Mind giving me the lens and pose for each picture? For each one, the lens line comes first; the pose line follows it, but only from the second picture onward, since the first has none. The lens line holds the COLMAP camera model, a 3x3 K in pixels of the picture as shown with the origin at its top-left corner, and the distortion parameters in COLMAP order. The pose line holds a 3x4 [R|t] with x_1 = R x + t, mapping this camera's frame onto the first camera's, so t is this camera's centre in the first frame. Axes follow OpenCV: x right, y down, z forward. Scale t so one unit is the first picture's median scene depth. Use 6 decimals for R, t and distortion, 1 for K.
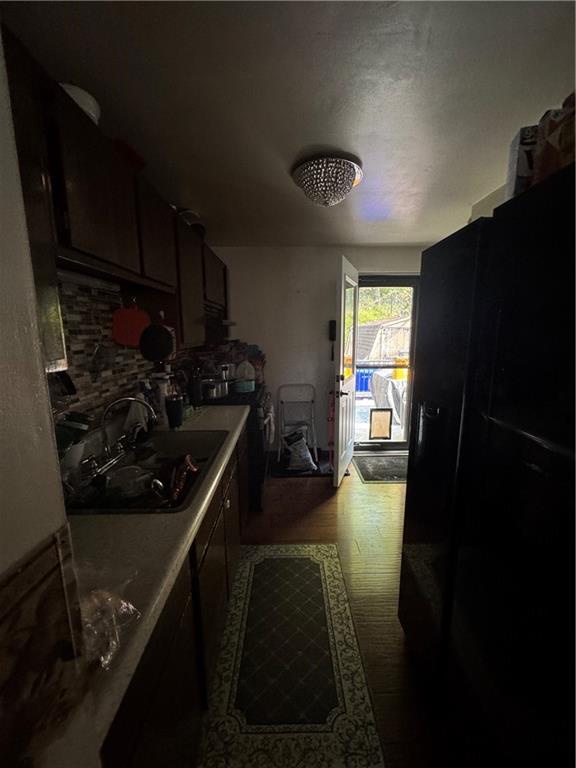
lens RADIAL K [[307.3, 0, 288.0], [0, 307.3, 384.0], [0, 0, 1]] dist [0.000564, 0.000236]
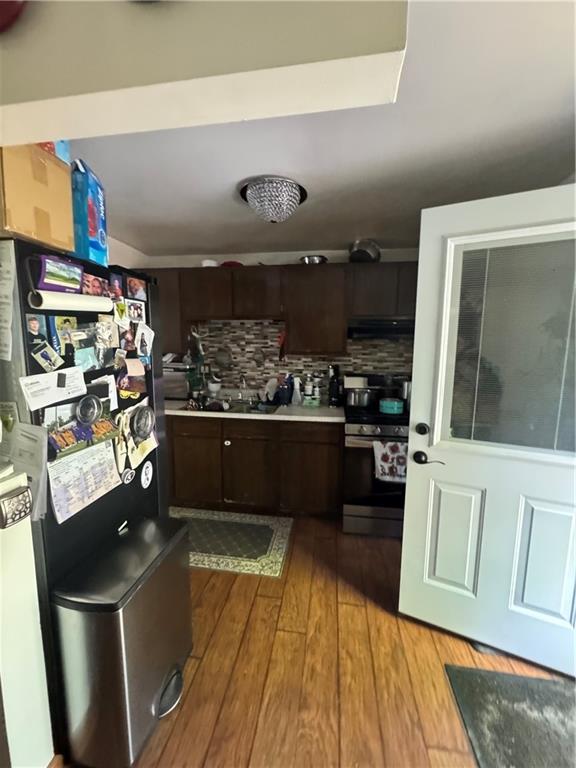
lens RADIAL K [[307.3, 0, 288.0], [0, 307.3, 384.0], [0, 0, 1]] dist [0.000564, 0.000236]
pose [[-0.153116, 0.135898, -0.978819, 1.033606], [-0.174516, 0.971213, 0.162141, -0.199279], [0.972677, 0.195646, -0.124992, 1.104269]]
